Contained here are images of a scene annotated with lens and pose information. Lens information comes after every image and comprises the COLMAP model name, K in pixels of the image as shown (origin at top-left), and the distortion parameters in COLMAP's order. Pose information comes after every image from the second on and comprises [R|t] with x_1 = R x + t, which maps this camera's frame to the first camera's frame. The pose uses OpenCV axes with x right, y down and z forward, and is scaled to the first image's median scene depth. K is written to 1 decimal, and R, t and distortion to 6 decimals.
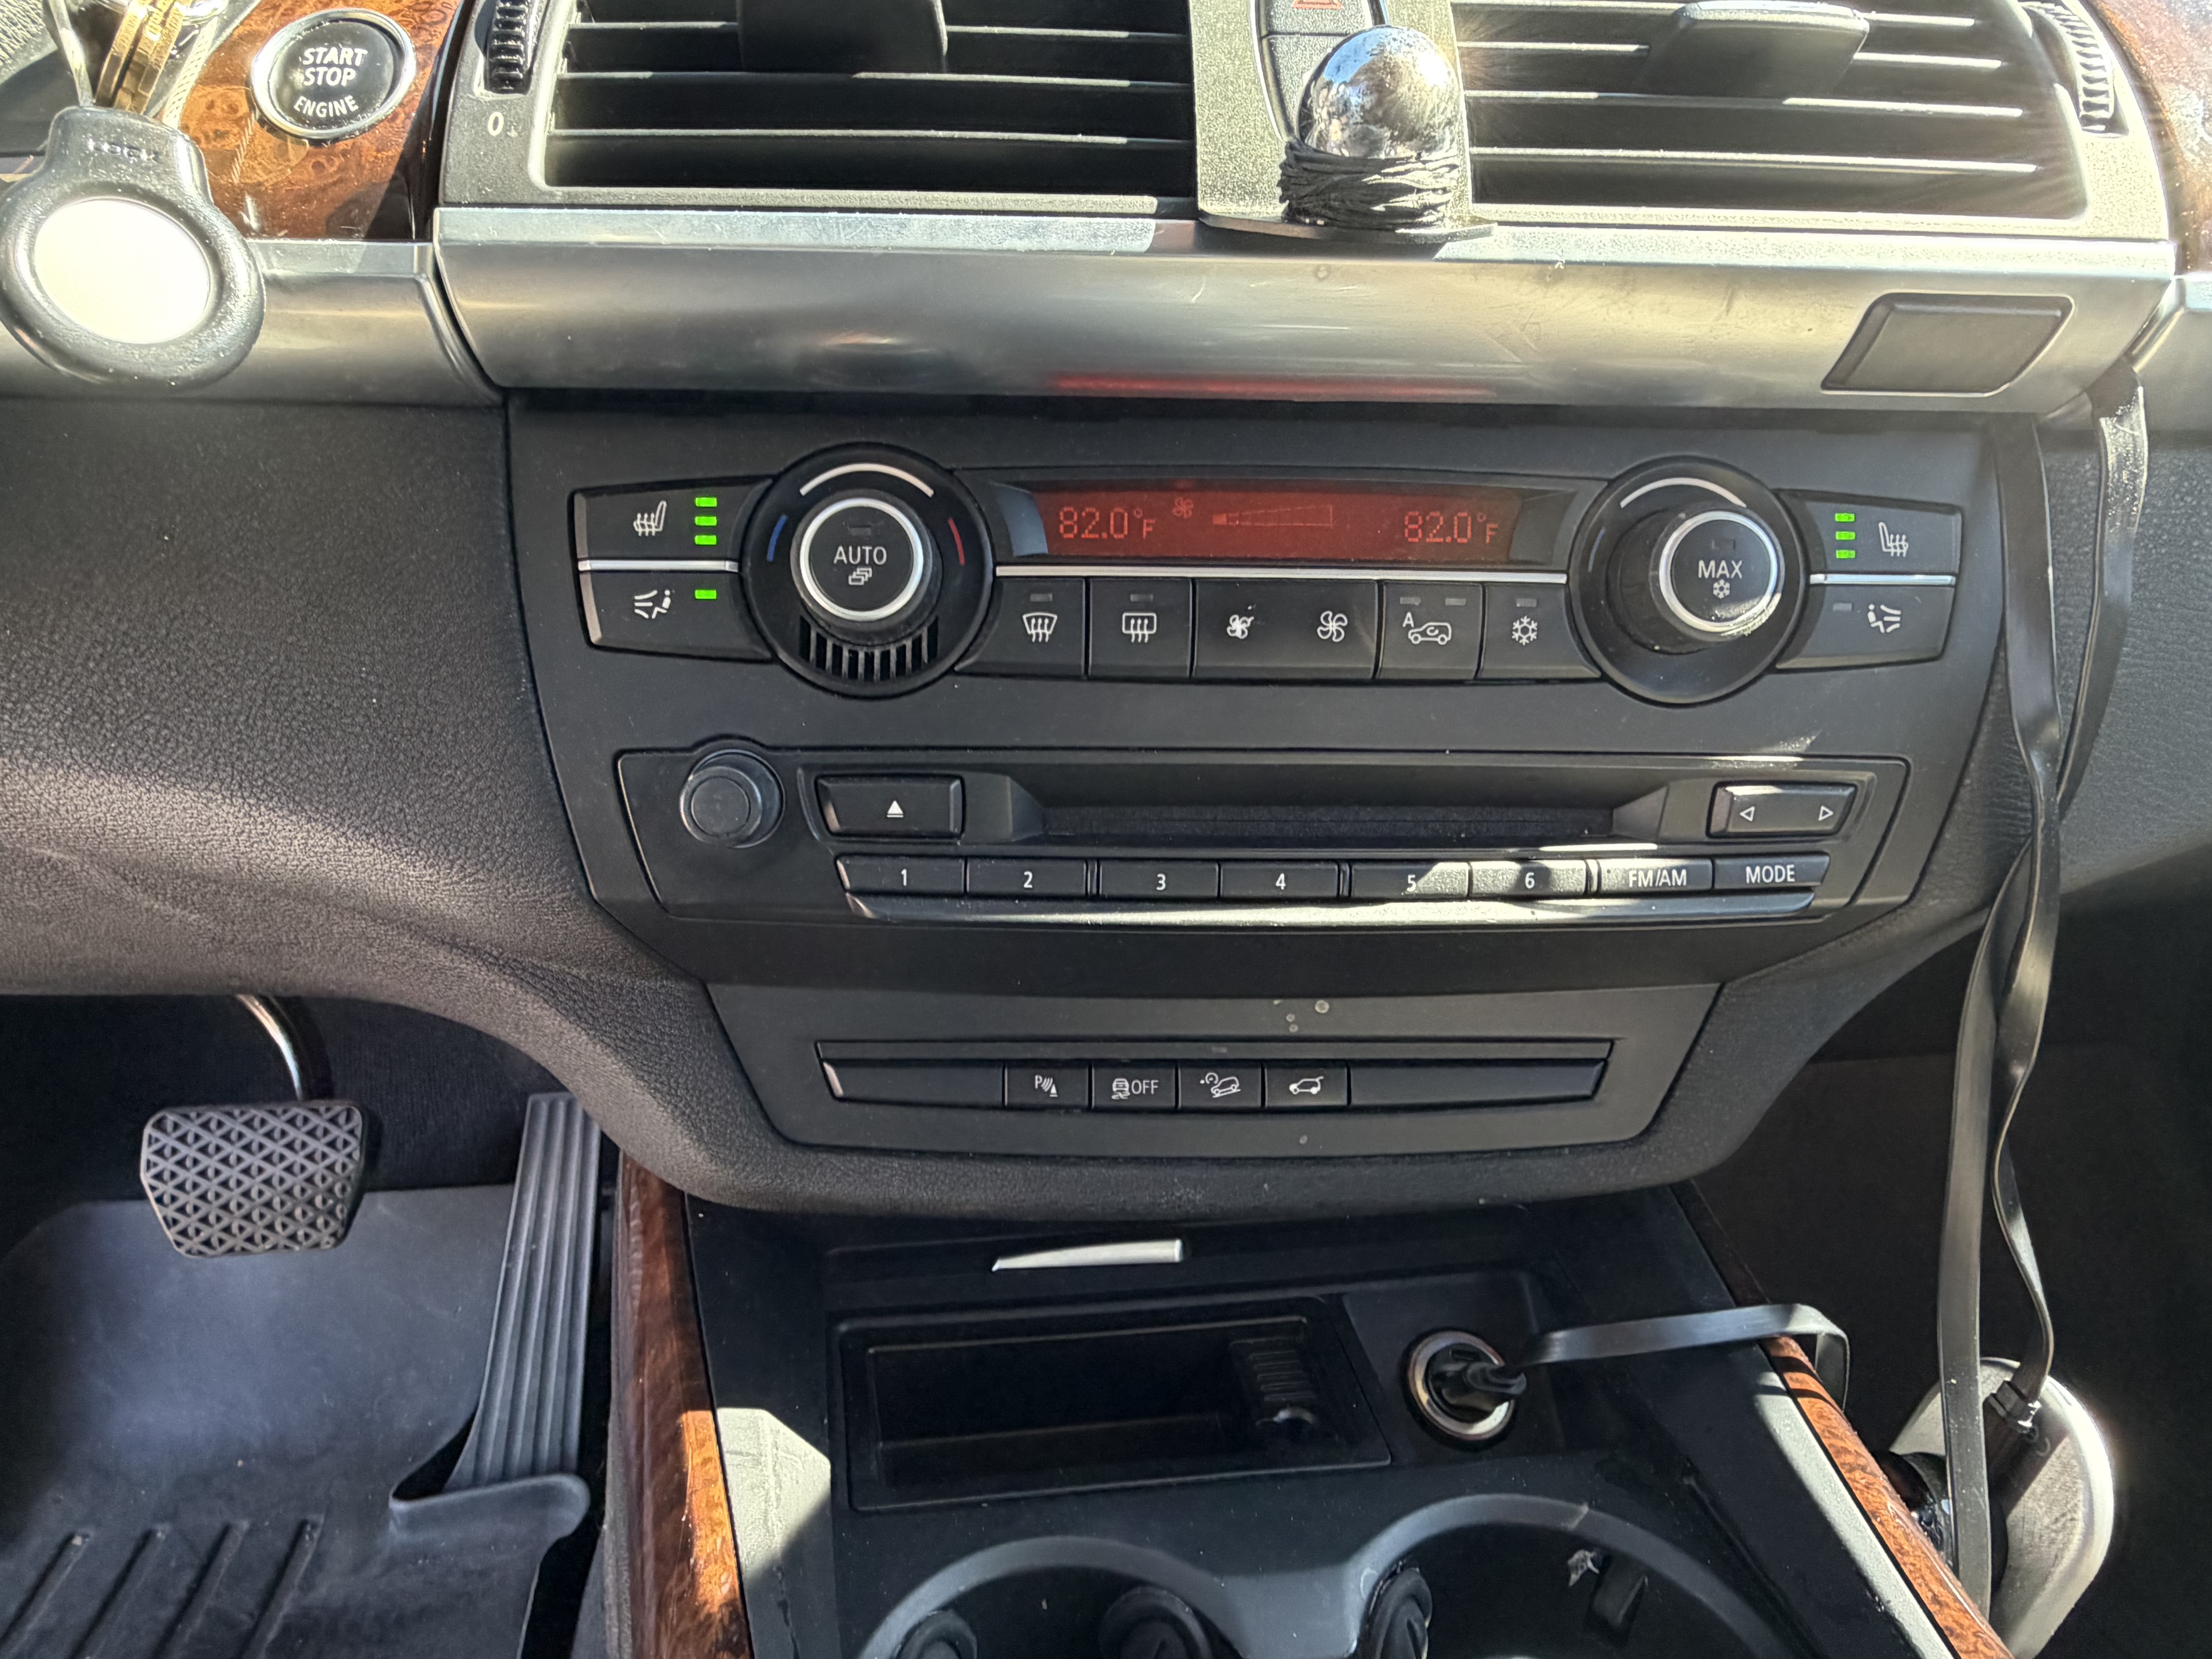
lens RADIAL K [[1357.1, 0, 1033.2], [0, 1357.1, 837.8], [0, 0, 1]] dist [0.023380, 0.001054]
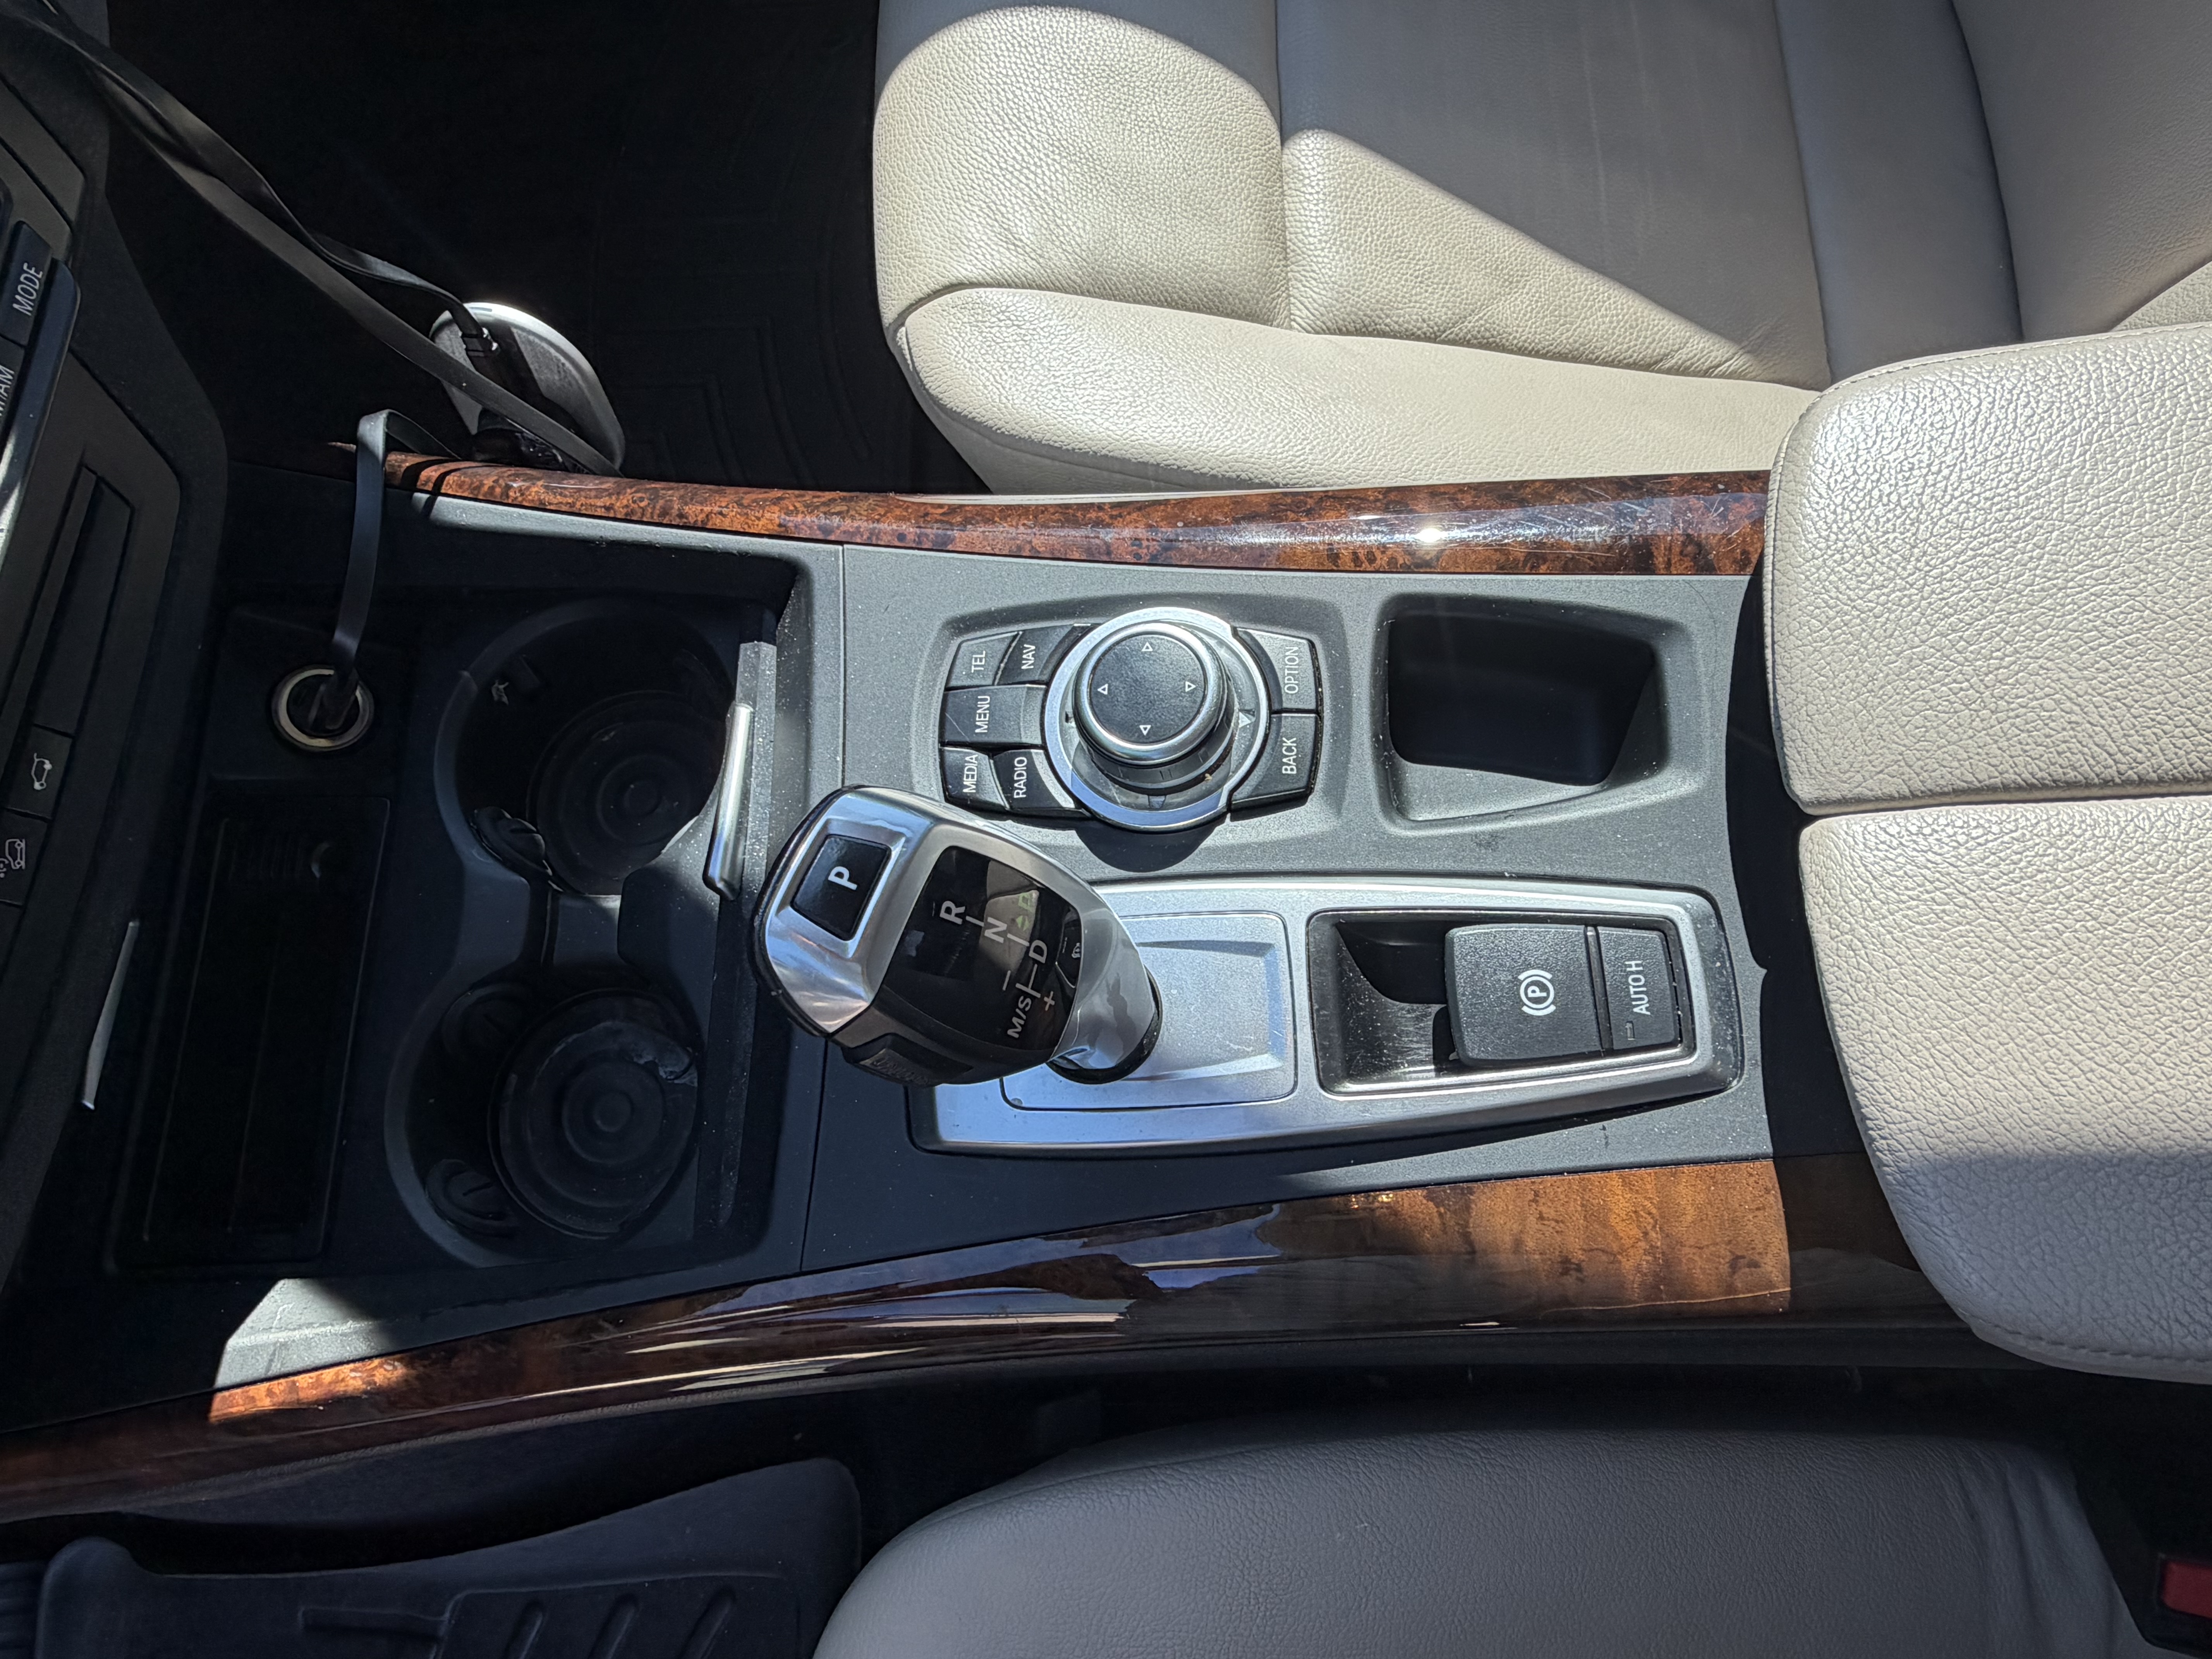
lens RADIAL K [[1357.1, 0, 1105.3], [0, 1357.1, 829.9], [0, 0, 1]] dist [0.023380, 0.001054]
pose [[0.135805, -0.959437, 0.247056, 0.021726], [0.410746, 0.281450, 0.867222, -0.353764], [-0.901579, -0.016296, 0.432307, -0.116328]]
